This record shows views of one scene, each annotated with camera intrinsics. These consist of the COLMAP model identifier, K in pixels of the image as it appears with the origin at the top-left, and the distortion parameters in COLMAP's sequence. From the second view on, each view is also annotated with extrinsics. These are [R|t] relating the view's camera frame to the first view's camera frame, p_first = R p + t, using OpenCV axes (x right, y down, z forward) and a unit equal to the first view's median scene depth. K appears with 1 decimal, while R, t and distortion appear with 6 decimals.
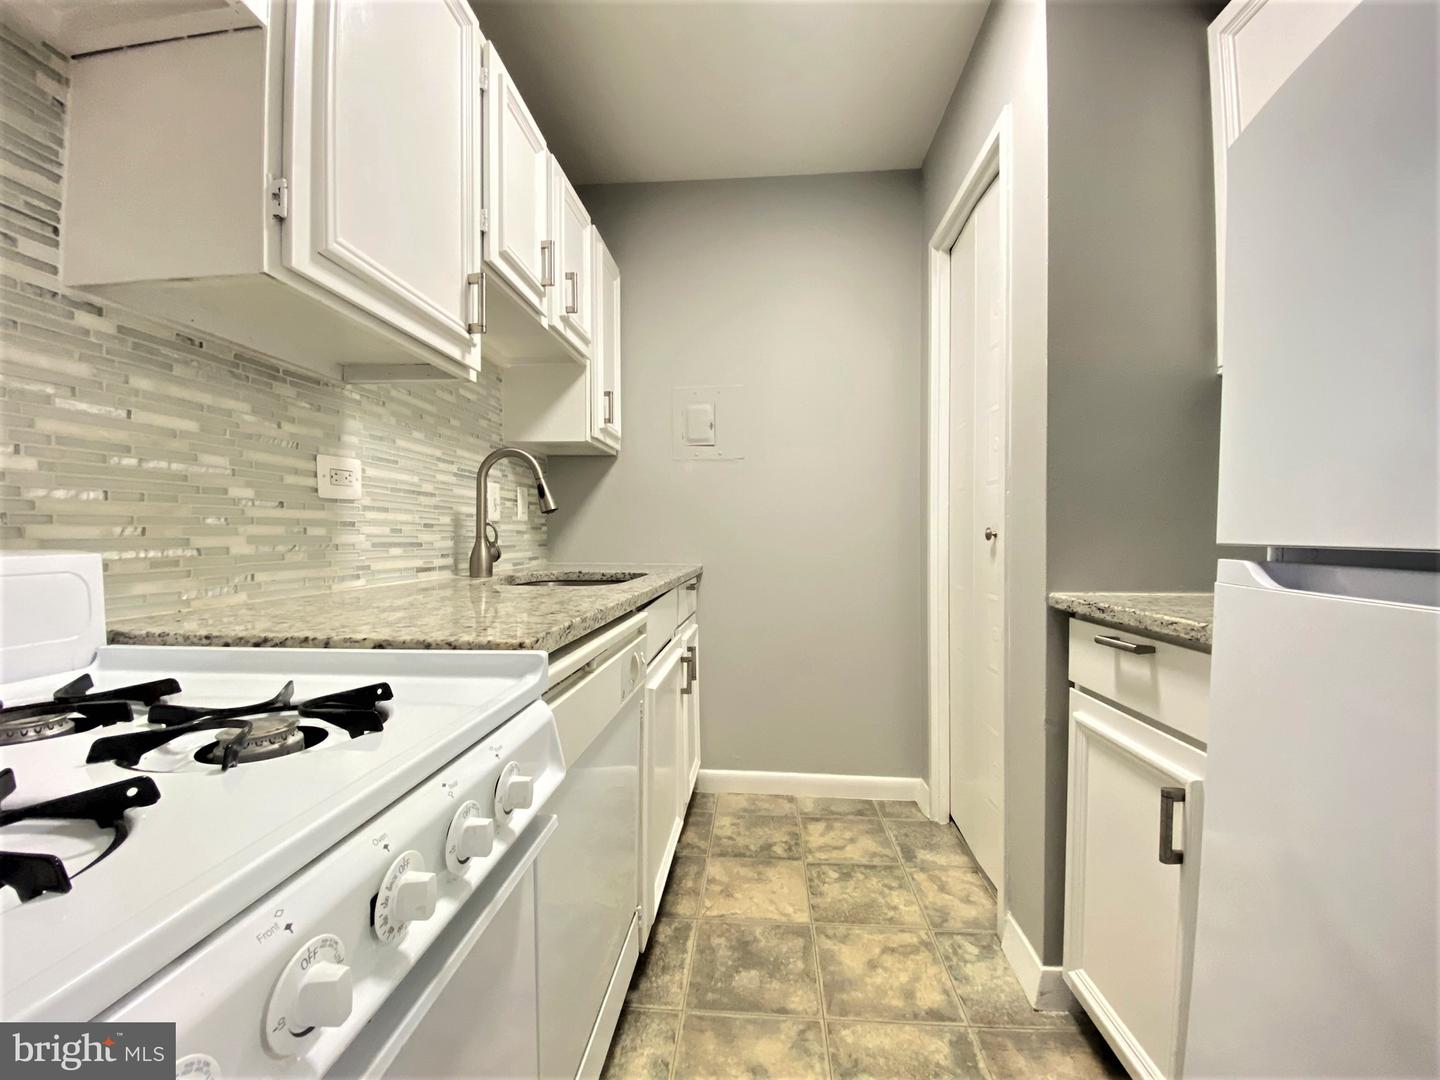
lens RADIAL K [[581.7, 0, 709.1], [0, 581.7, 540.1], [0, 0, 1]] dist [0.011034, -0.012980]
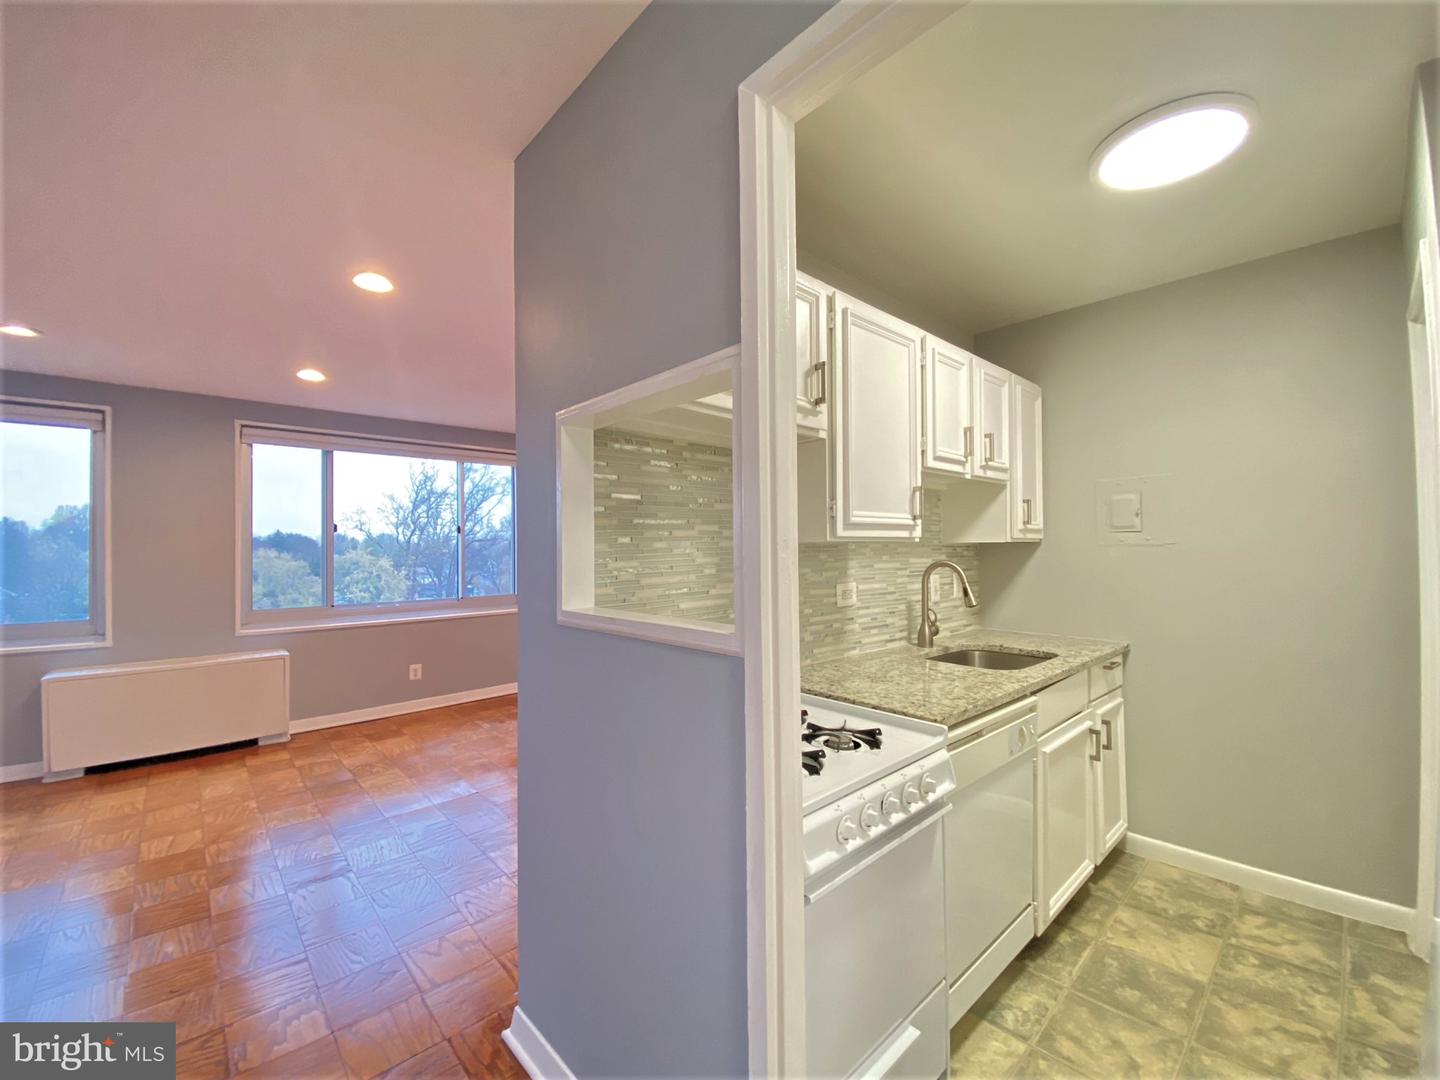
lens RADIAL K [[581.7, 0, 711.8], [0, 581.7, 543.8], [0, 0, 1]] dist [0.011034, -0.012980]
pose [[0.737168, -0.010595, -0.675626, 0.285850], [0.001170, 0.999896, -0.014404, -0.239047], [0.675708, 0.009828, 0.737103, -0.624328]]
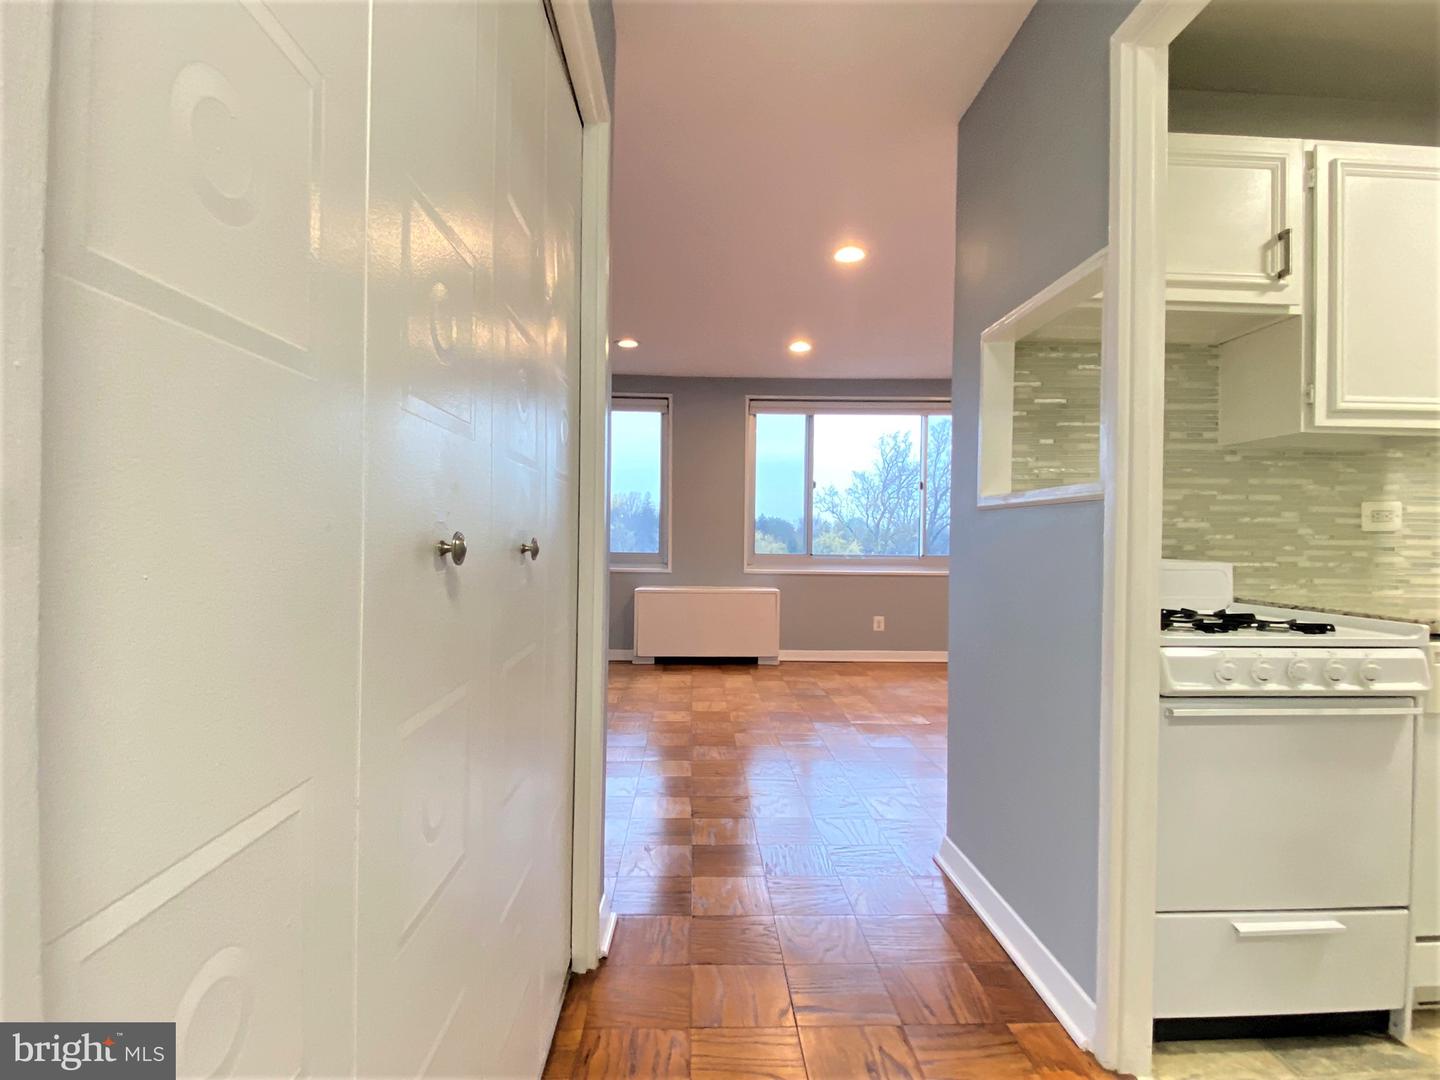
lens RADIAL K [[723.7, 0, 707.6], [0, 723.7, 550.7], [0, 0, 1]] dist [0.004983, -0.010948]
pose [[0.116523, 0.016071, -0.993058, 0.909365], [-0.021011, 0.999685, 0.013713, -0.013101], [0.992966, 0.019267, 0.116824, -0.819691]]
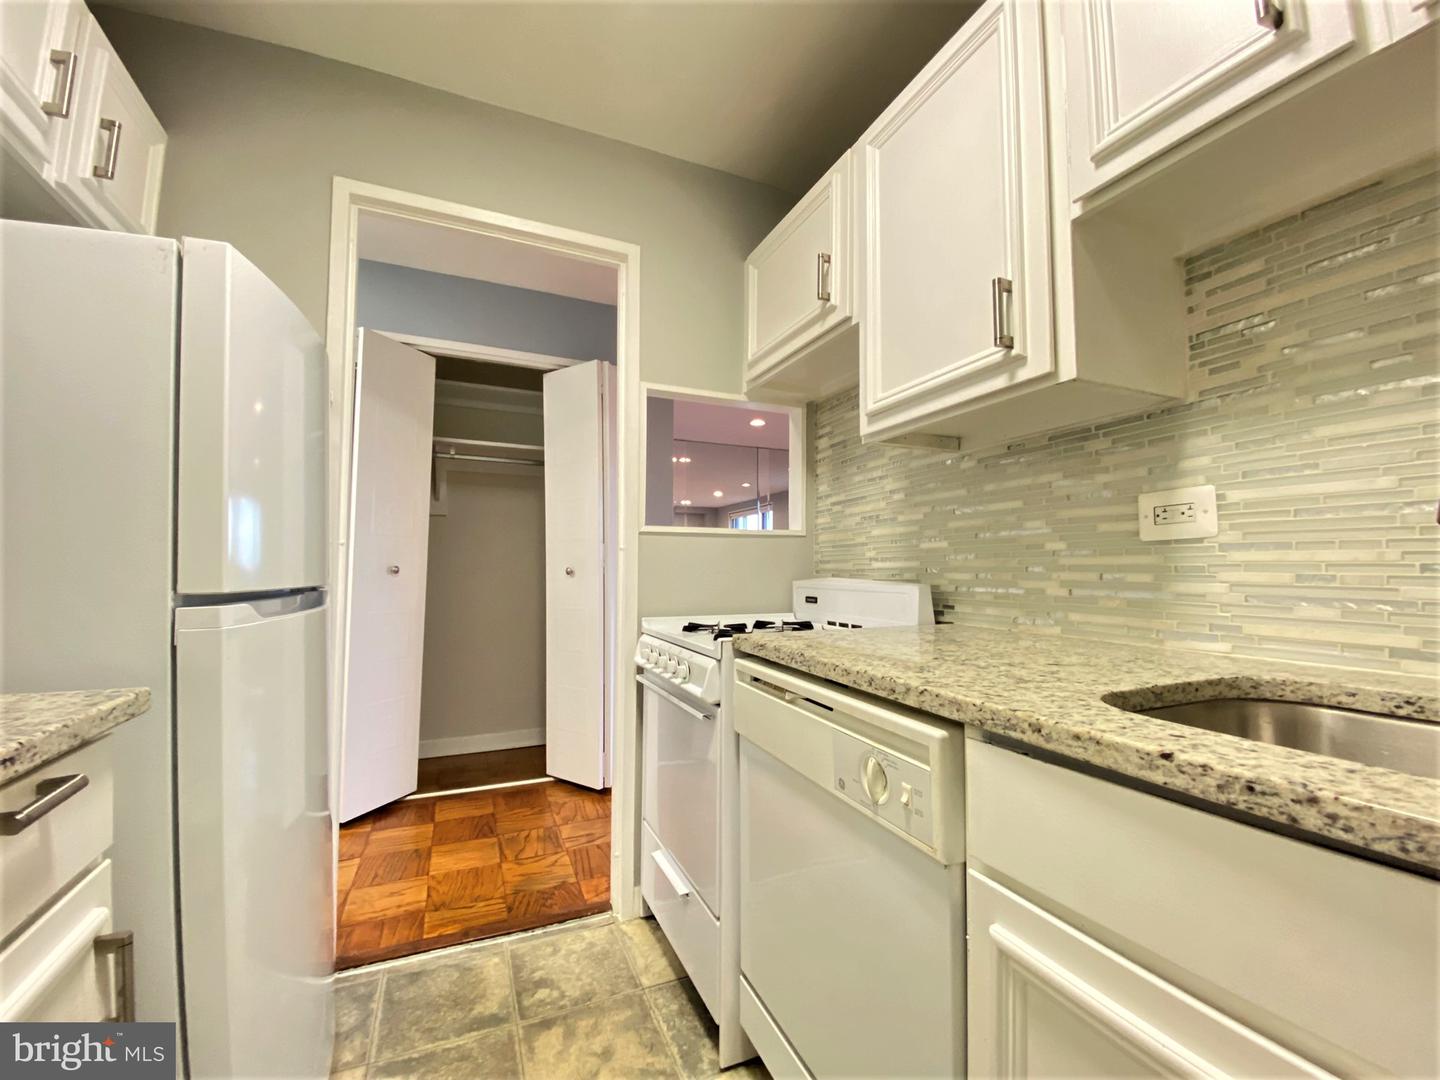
lens RADIAL K [[581.7, 0, 707.2], [0, 581.7, 553.9], [0, 0, 1]] dist [0.011034, -0.012980]
pose [[-0.880296, -0.013629, -0.474230, 0.355385], [-0.006051, 0.999829, -0.017503, -0.031056], [0.474387, -0.012538, -0.880227, 1.416616]]
